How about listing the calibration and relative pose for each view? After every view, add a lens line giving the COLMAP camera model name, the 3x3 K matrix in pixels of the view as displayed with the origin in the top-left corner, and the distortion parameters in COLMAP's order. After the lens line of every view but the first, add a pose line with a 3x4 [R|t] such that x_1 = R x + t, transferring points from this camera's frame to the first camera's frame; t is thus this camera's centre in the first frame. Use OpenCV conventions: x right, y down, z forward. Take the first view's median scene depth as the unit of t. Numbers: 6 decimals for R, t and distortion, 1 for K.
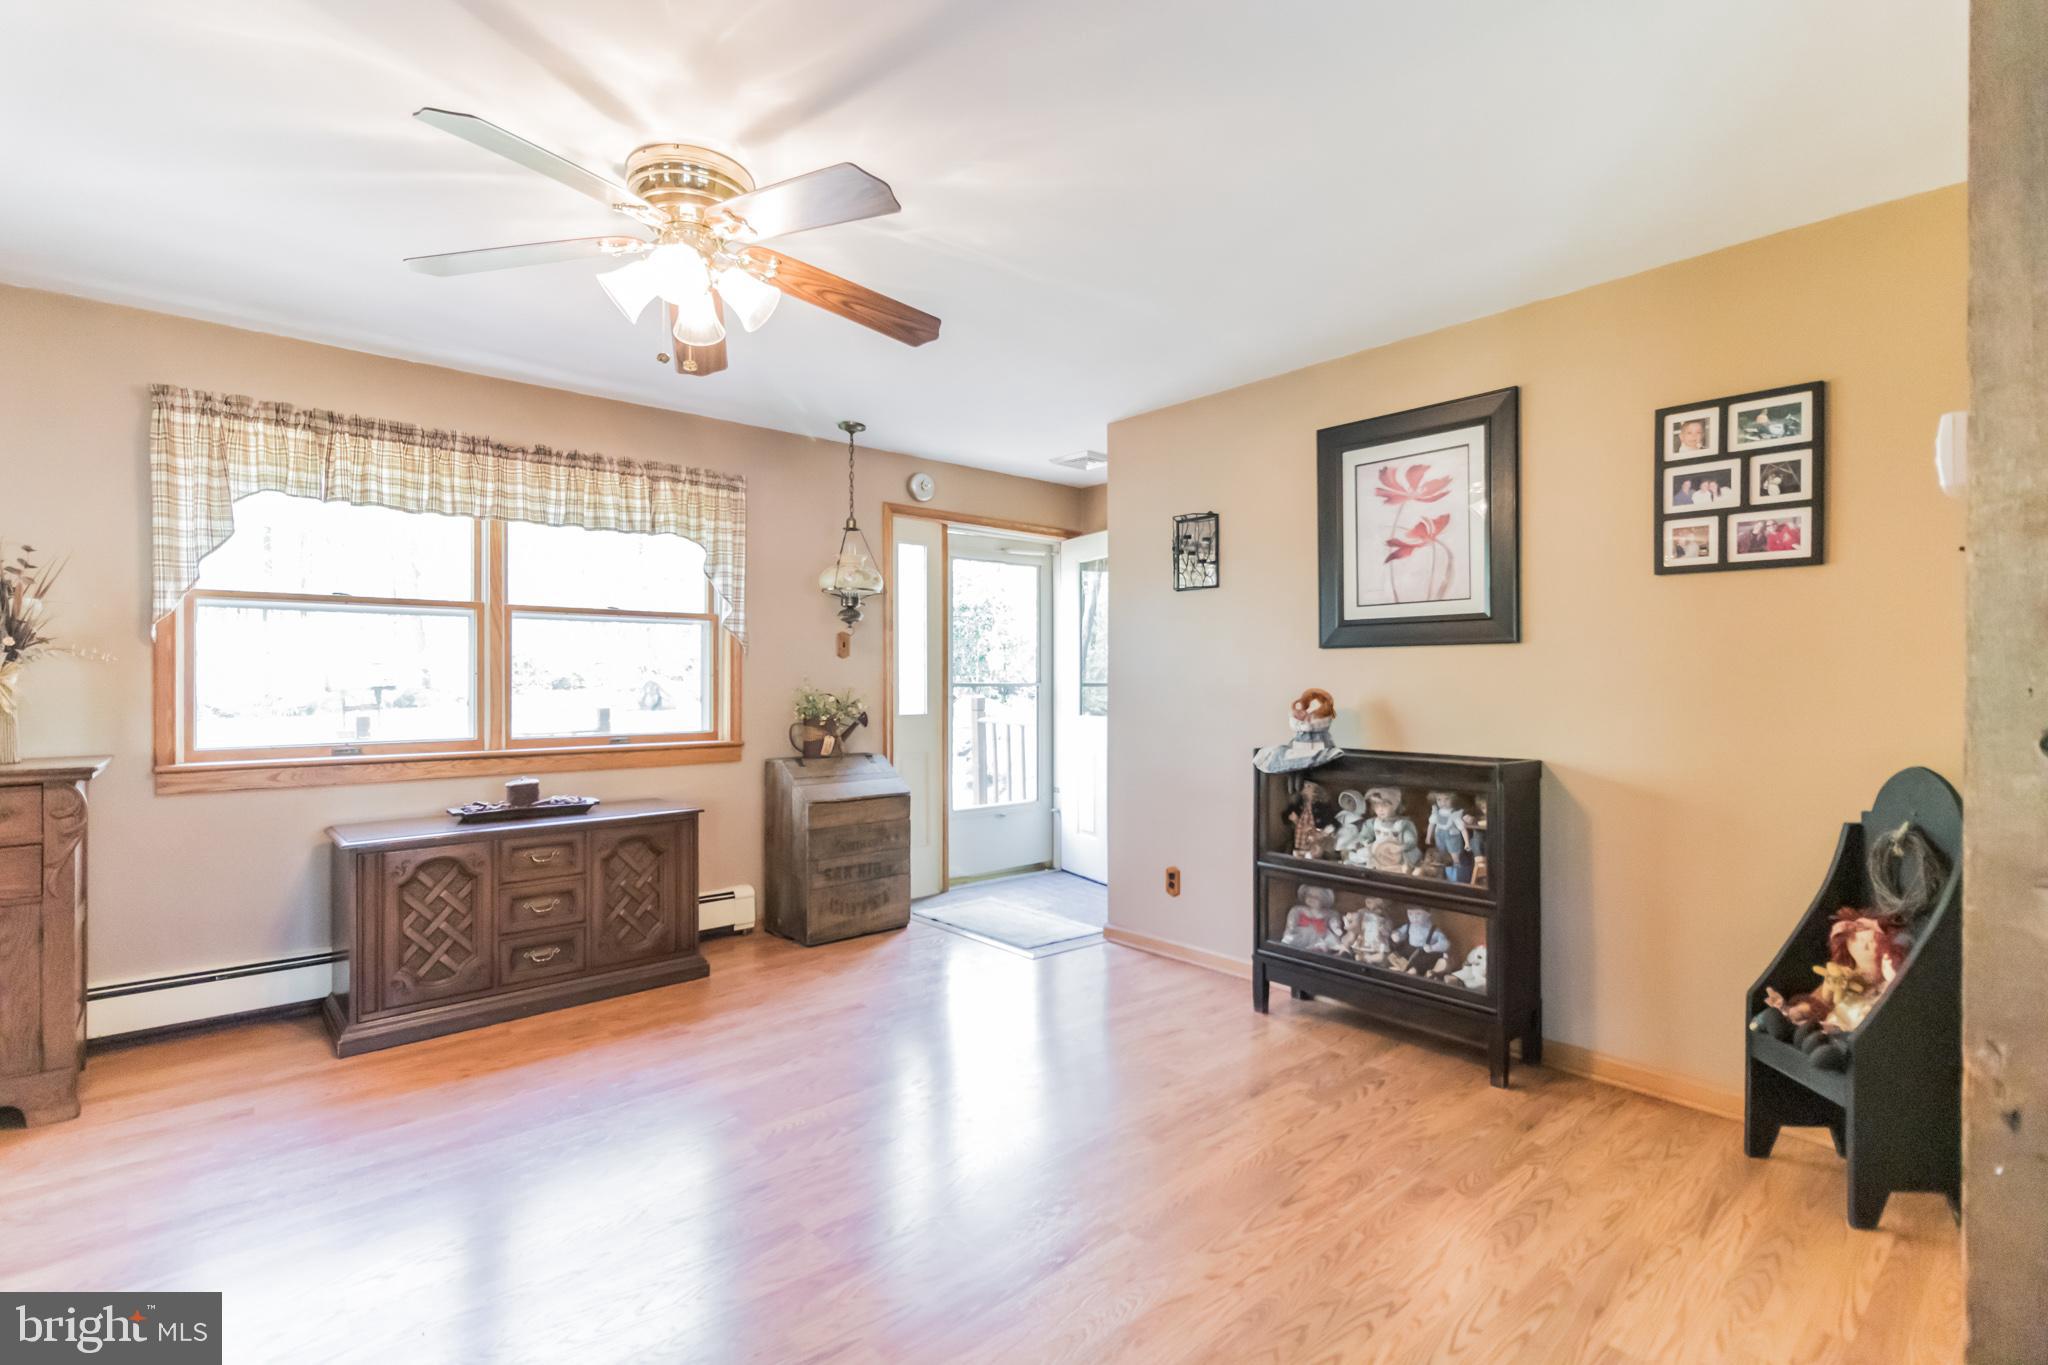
lens RADIAL K [[973.9, 0, 1020.2], [0, 973.9, 670.3], [0, 0, 1]] dist [-0.000125, -0.001335]
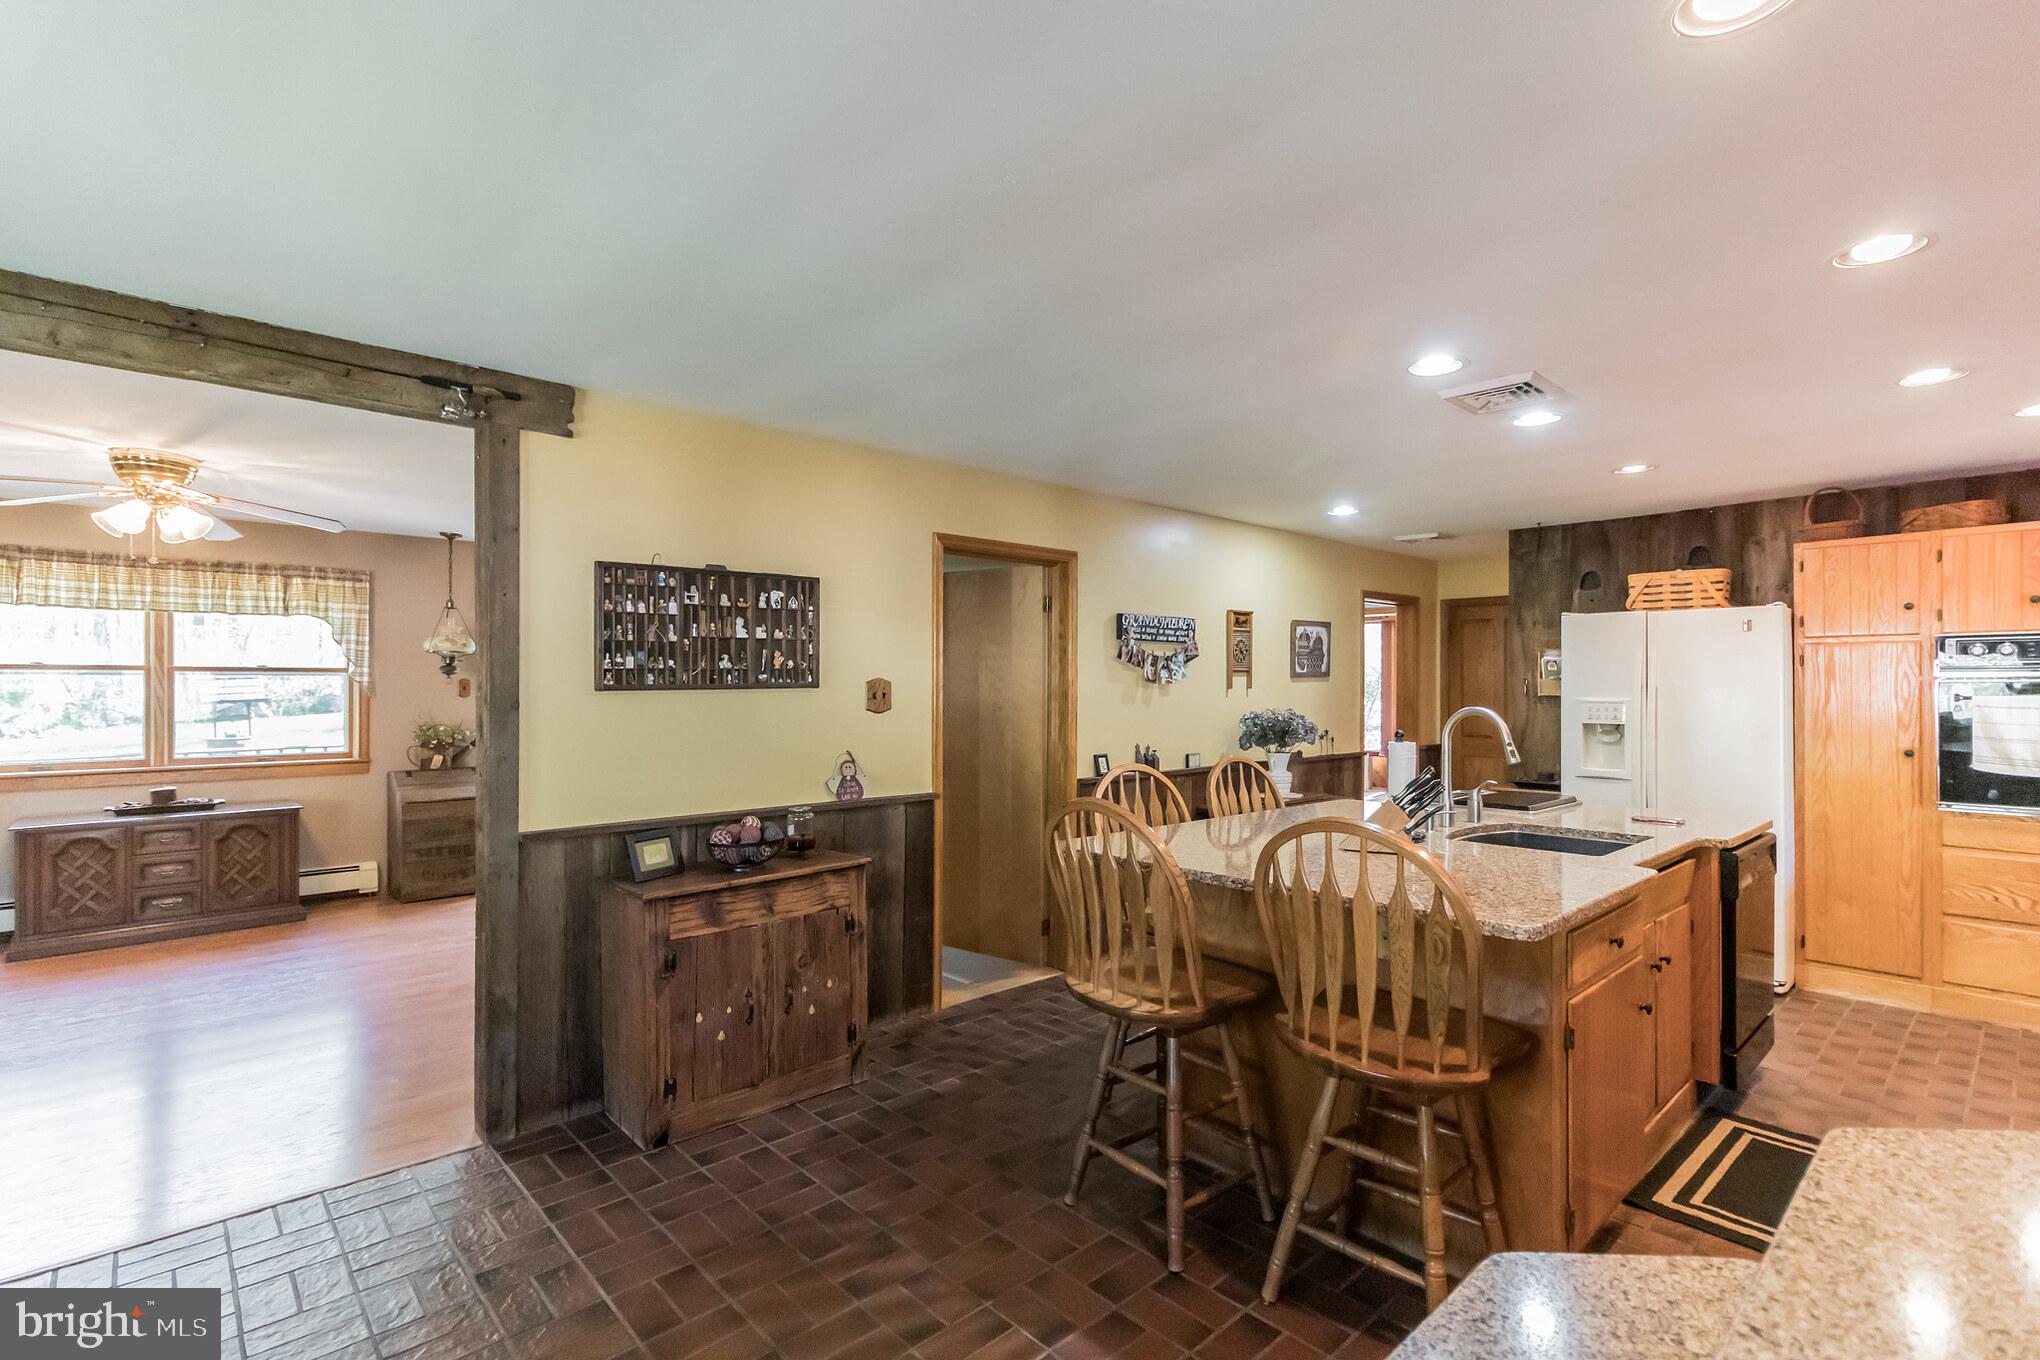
lens RADIAL K [[960.4, 0, 1028.1], [0, 960.4, 678.2], [0, 0, 1]] dist [-0.001873, -0.000277]
pose [[0.999873, 0.002578, 0.015701, 0.756378], [-0.002646, 0.999987, 0.004312, -0.061482], [-0.015690, -0.004353, 0.999867, -0.469572]]
